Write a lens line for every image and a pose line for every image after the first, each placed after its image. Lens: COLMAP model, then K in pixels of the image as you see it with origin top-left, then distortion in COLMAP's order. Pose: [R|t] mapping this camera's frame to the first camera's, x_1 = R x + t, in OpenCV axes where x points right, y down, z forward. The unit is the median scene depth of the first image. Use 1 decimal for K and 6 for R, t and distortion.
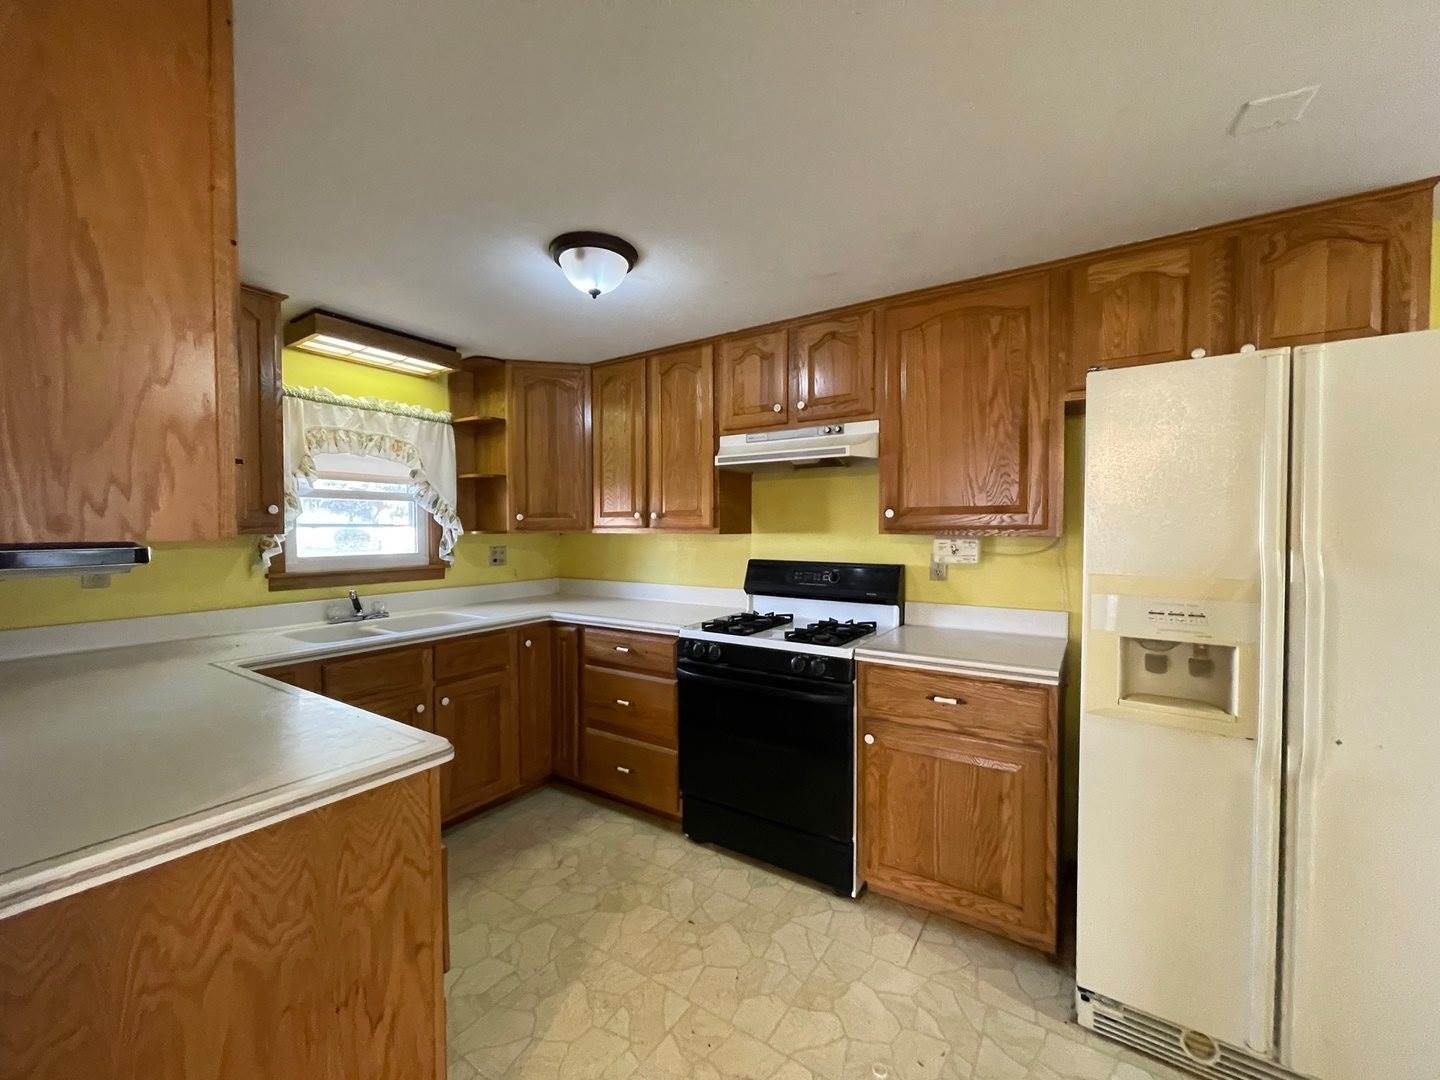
lens RADIAL K [[577.8, 0, 712.0], [0, 577.8, 543.0], [0, 0, 1]] dist [-0.003452, 0.001471]
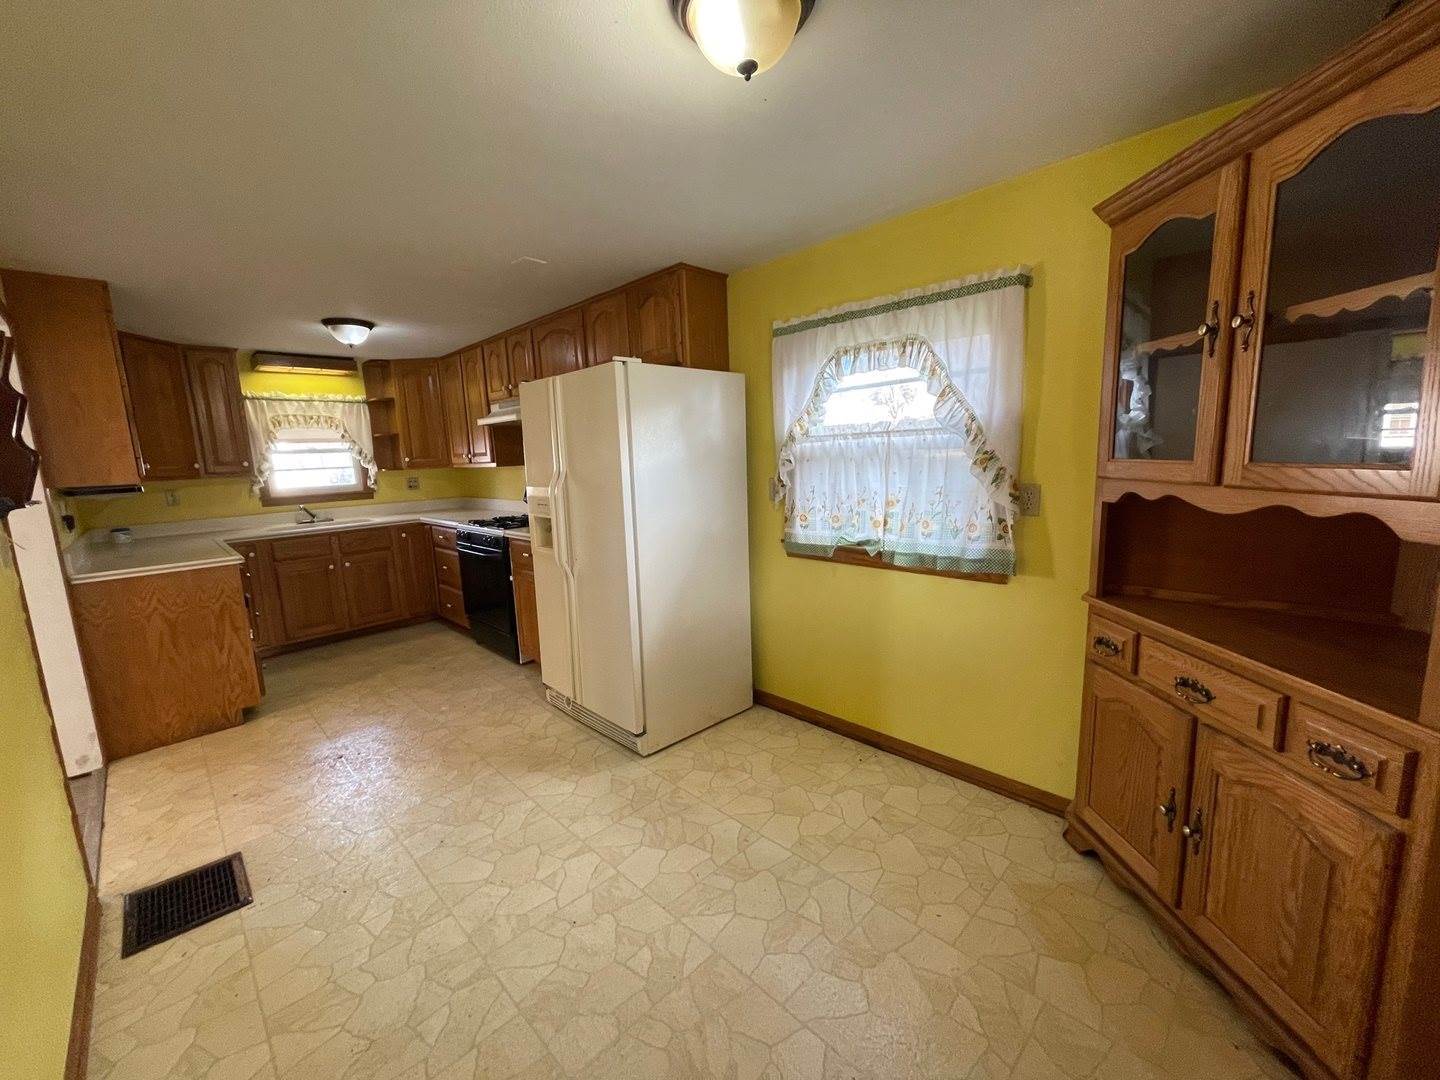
lens RADIAL K [[577.8, 0, 711.6], [0, 577.8, 540.0], [0, 0, 1]] dist [-0.003452, 0.001471]
pose [[0.977455, -0.007849, -0.210998, 1.074062], [0.035279, 0.991333, 0.126551, 0.005440], [0.208176, -0.131141, 0.969260, -0.537626]]
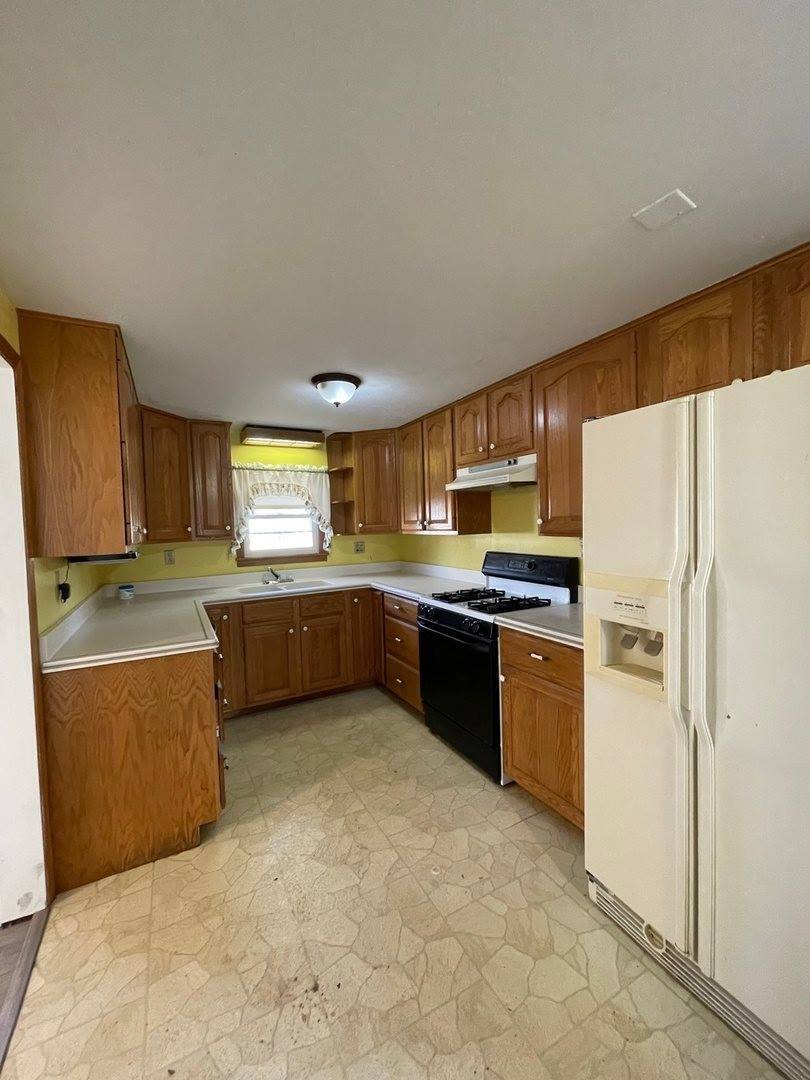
lens RADIAL K [[433.4, 0, 404.5], [0, 433.4, 538.5], [0, 0, 1]] dist [-0.003452, 0.001471]
pose [[0.880893, -0.008297, -0.473243, 0.478910], [0.017864, 0.999717, 0.015726, -0.030116], [0.472978, -0.022307, 0.880792, -0.062145]]
